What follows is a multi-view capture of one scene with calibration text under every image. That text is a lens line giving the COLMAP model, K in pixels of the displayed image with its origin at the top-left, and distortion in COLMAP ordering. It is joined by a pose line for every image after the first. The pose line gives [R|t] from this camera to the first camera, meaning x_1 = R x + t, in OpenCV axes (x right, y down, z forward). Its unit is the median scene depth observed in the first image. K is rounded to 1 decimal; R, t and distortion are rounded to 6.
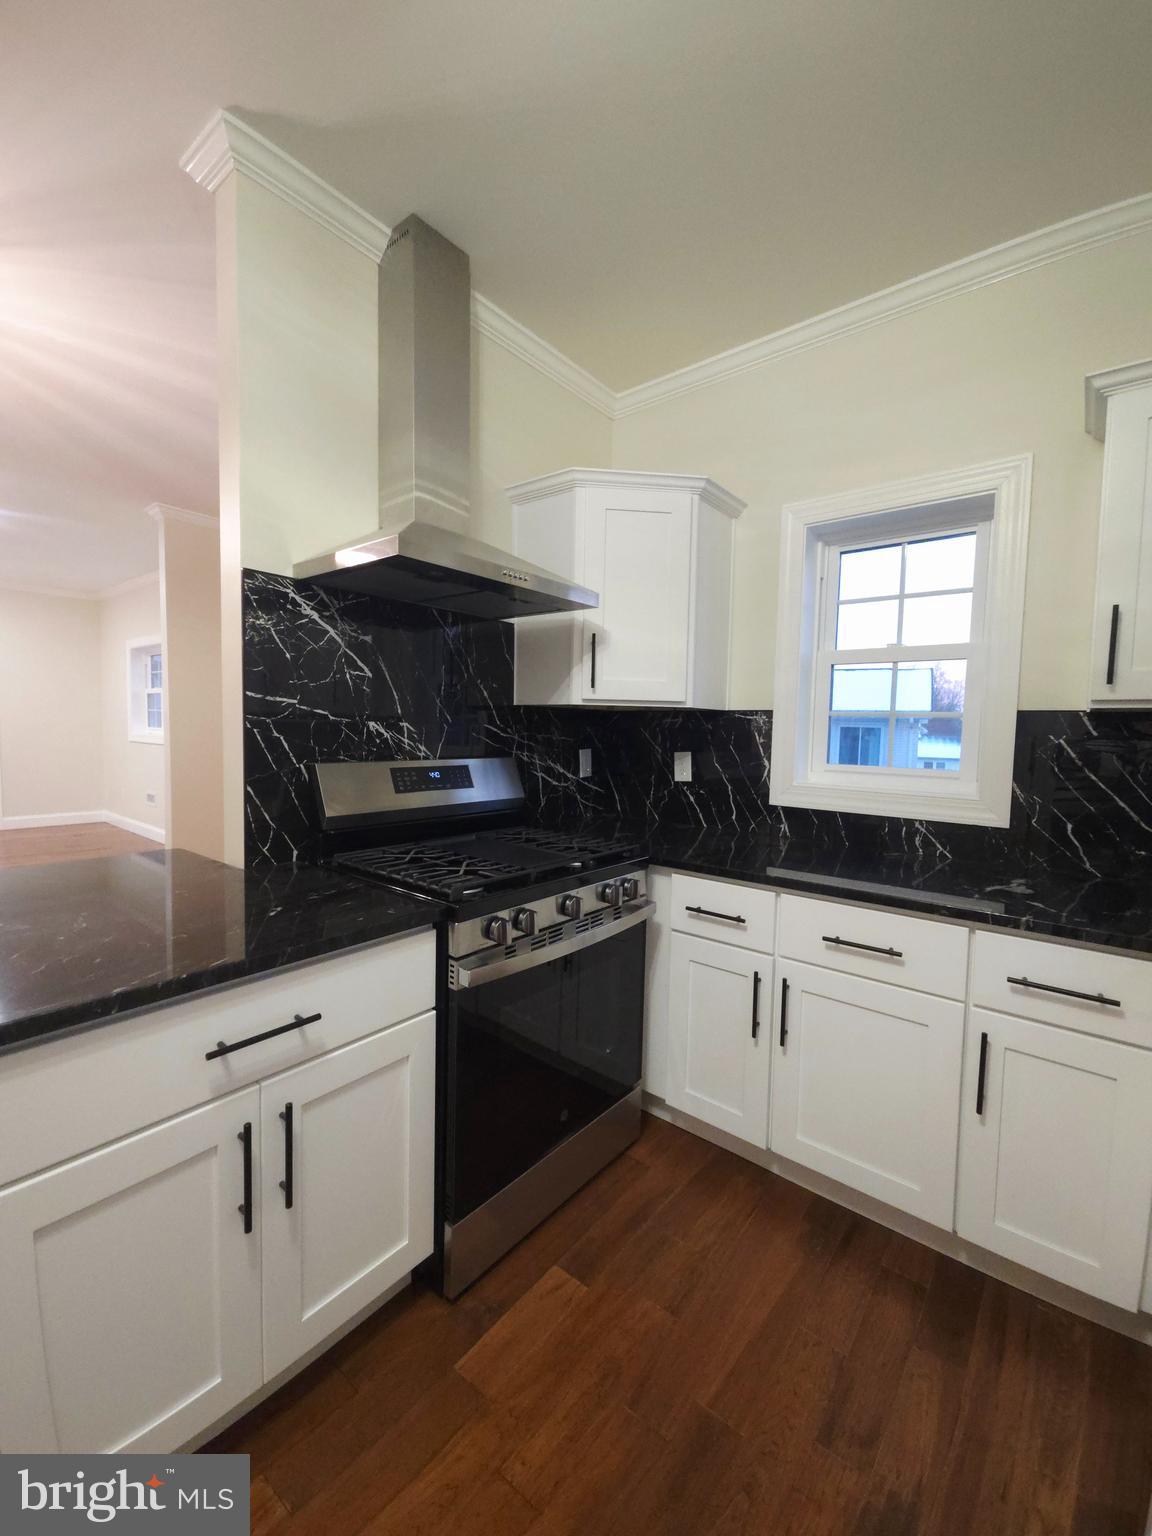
lens RADIAL K [[629.2, 0, 579.4], [0, 629.2, 767.1], [0, 0, 1]] dist [0.001676, 0.000111]
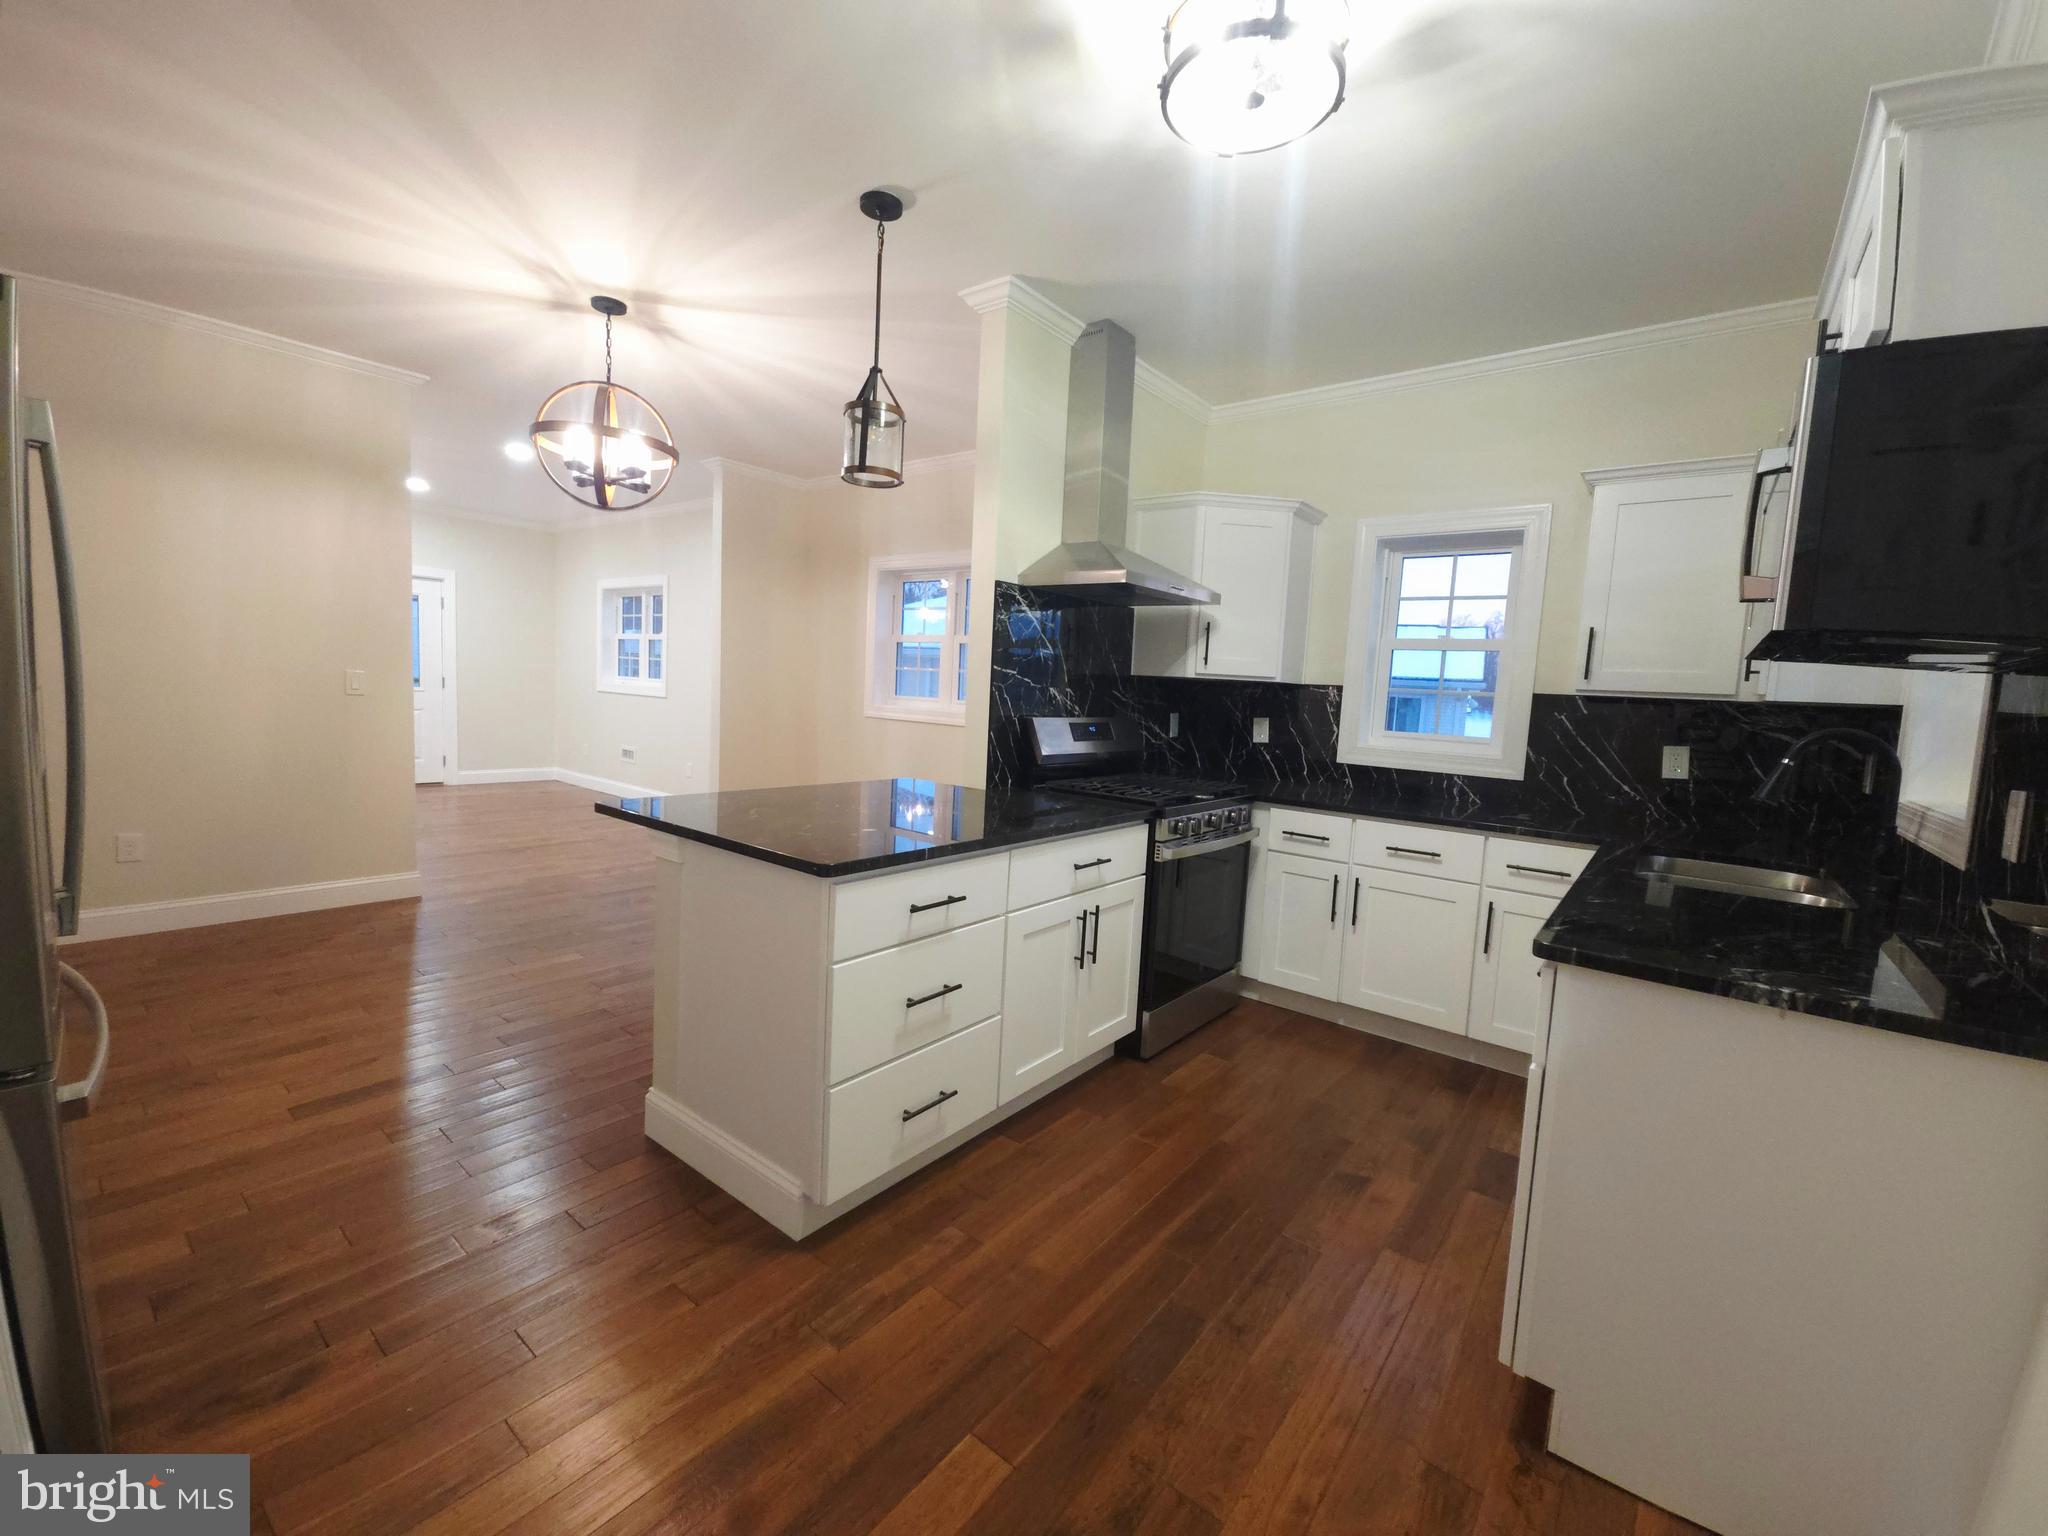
lens RADIAL K [[839.0, 0, 1020.7], [0, 839.0, 763.8], [0, 0, 1]] dist [0.001676, 0.000111]
pose [[0.999580, 0.028256, 0.006407, -0.410669], [-0.028435, 0.999153, 0.029752, 0.039032], [-0.005561, -0.029922, 0.999537, -0.800170]]
